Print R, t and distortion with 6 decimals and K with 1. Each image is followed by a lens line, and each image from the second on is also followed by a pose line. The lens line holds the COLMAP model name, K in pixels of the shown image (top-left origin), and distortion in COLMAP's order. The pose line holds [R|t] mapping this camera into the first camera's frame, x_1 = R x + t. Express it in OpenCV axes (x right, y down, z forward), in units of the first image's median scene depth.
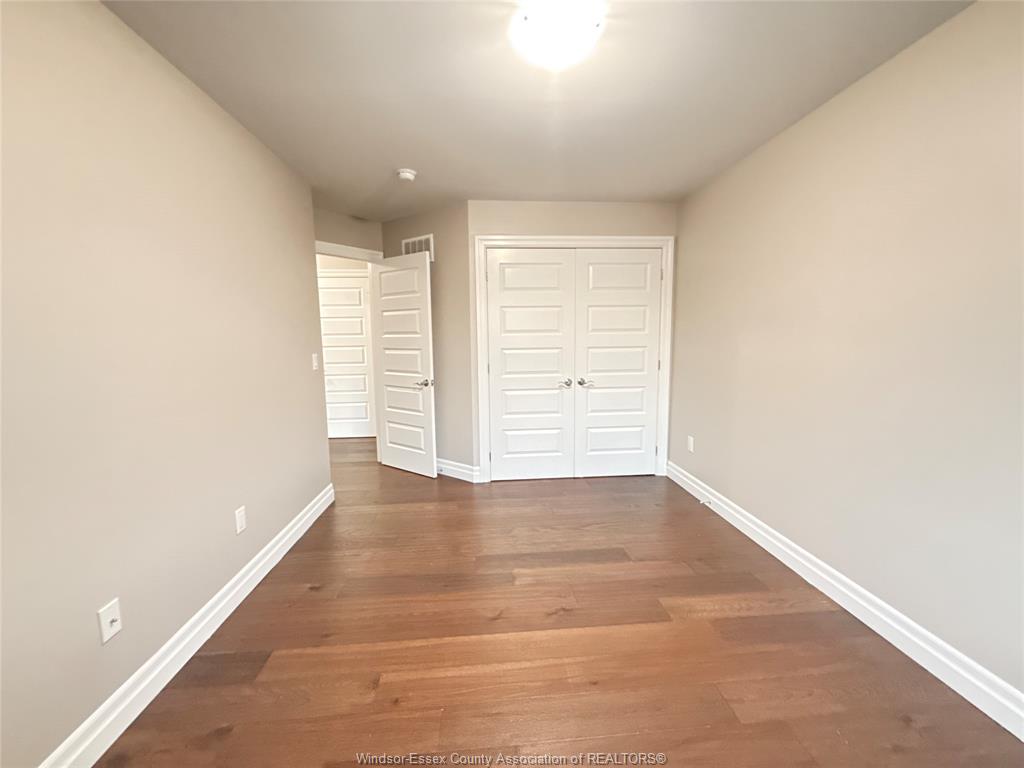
lens RADIAL K [[408.4, 0, 509.0], [0, 408.4, 394.7], [0, 0, 1]] dist [-0.000174, -0.000217]
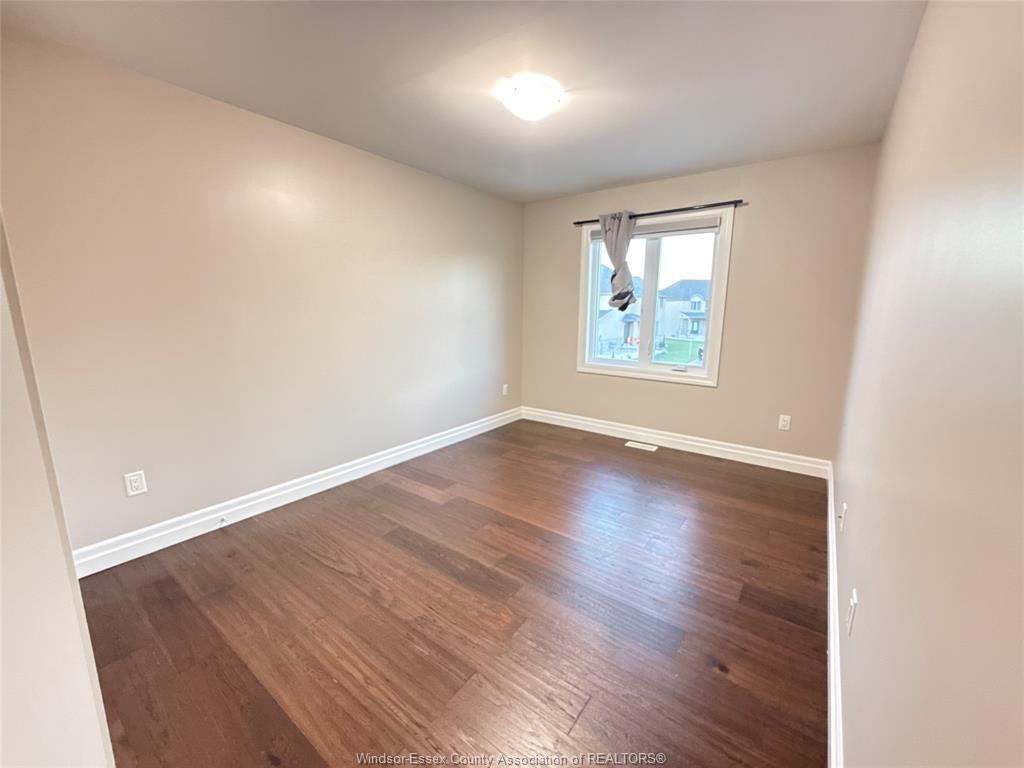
lens RADIAL K [[408.4, 0, 508.5], [0, 408.4, 381.8], [0, 0, 1]] dist [-0.000174, -0.000217]
pose [[-0.754618, -0.098245, 0.648767, -0.600109], [0.100142, 0.959901, 0.261842, -0.214703], [-0.648477, 0.262560, -0.714521, 1.593825]]
